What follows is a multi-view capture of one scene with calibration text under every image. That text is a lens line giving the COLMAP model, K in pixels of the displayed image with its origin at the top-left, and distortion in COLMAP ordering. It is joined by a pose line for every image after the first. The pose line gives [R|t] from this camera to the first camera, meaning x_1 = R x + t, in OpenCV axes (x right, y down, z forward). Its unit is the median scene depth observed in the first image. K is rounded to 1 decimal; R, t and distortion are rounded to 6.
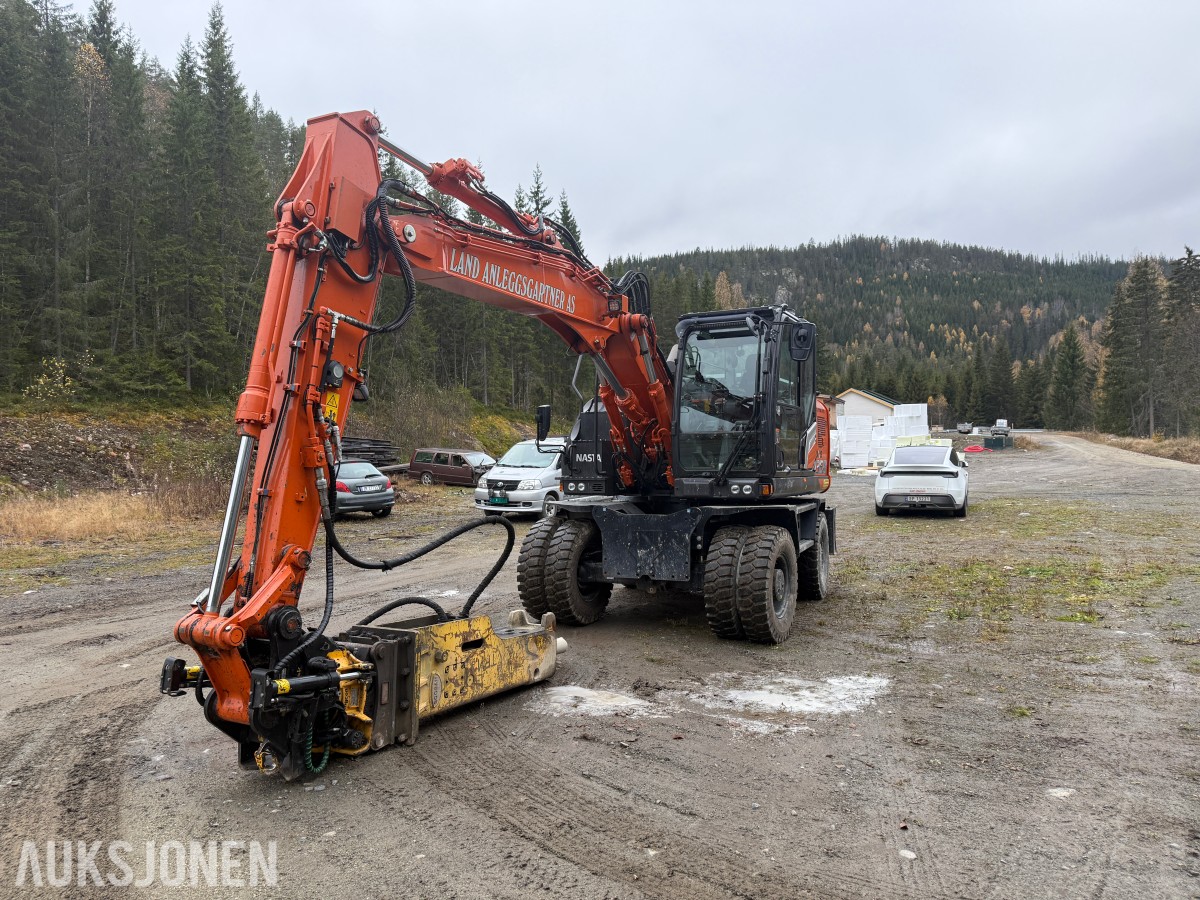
lens RADIAL K [[836.0, 0, 599.2], [0, 836.0, 456.1], [0, 0, 1]] dist [0.085448, -0.102871]
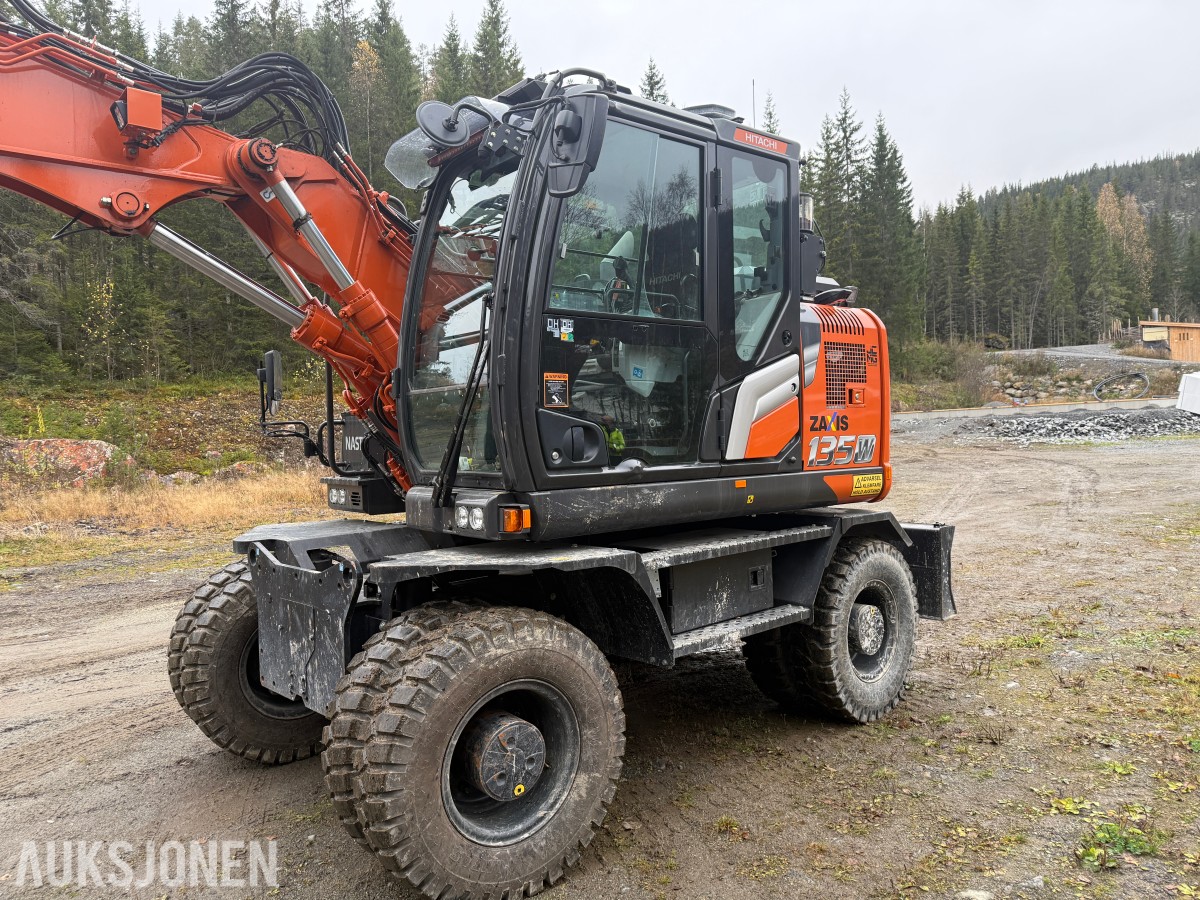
lens RADIAL K [[845.4, 0, 602.0], [0, 845.4, 453.9], [0, 0, 1]] dist [0.025996, -0.034013]
pose [[0.914923, -0.012390, -0.403438, 0.404357], [0.028481, 0.999019, 0.033910, -0.006163], [0.402622, -0.042516, 0.914378, 0.625476]]
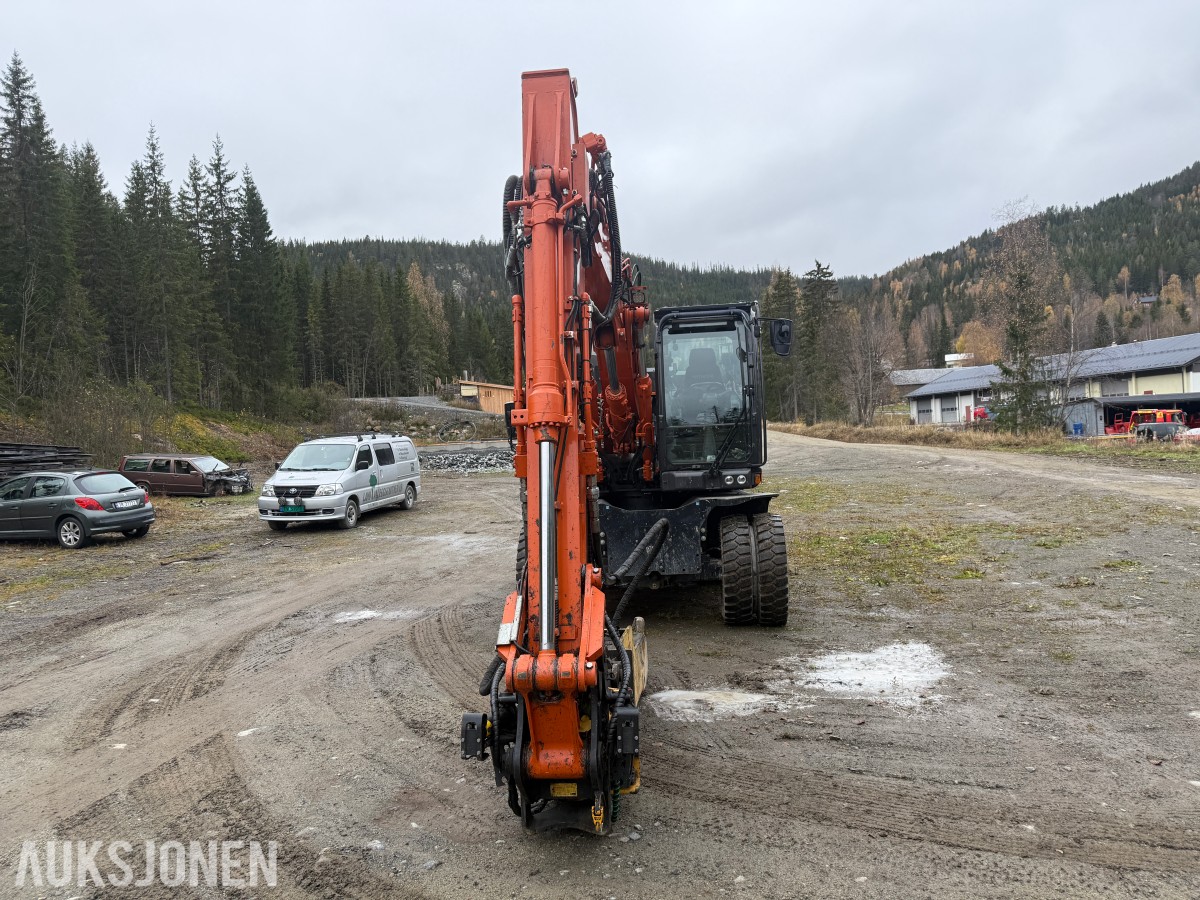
lens RADIAL K [[836.0, 0, 599.2], [0, 836.0, 456.1], [0, 0, 1]] dist [0.085448, -0.102871]
pose [[0.928370, -0.039262, 0.369578, -0.361754], [0.036611, 0.999229, 0.014187, -0.010058], [-0.369850, 0.000360, 0.929091, 0.103301]]
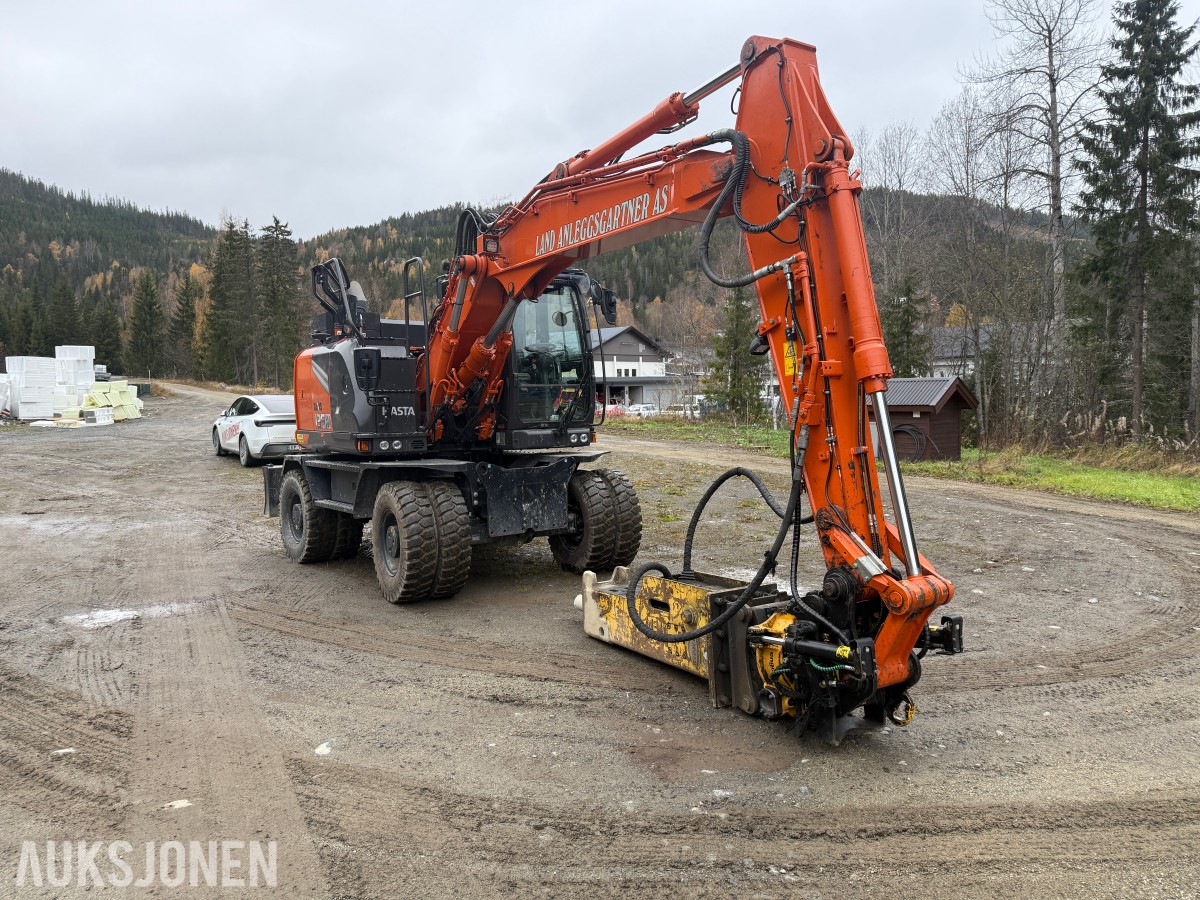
lens RADIAL K [[840.3, 0, 598.1], [0, 840.3, 439.9], [0, 0, 1]] dist [0.098822, -0.103667]
pose [[0.509533, -0.046028, 0.859219, -0.745177], [0.008988, 0.998798, 0.048176, -0.009700], [-0.860404, -0.016825, 0.509334, 0.419433]]
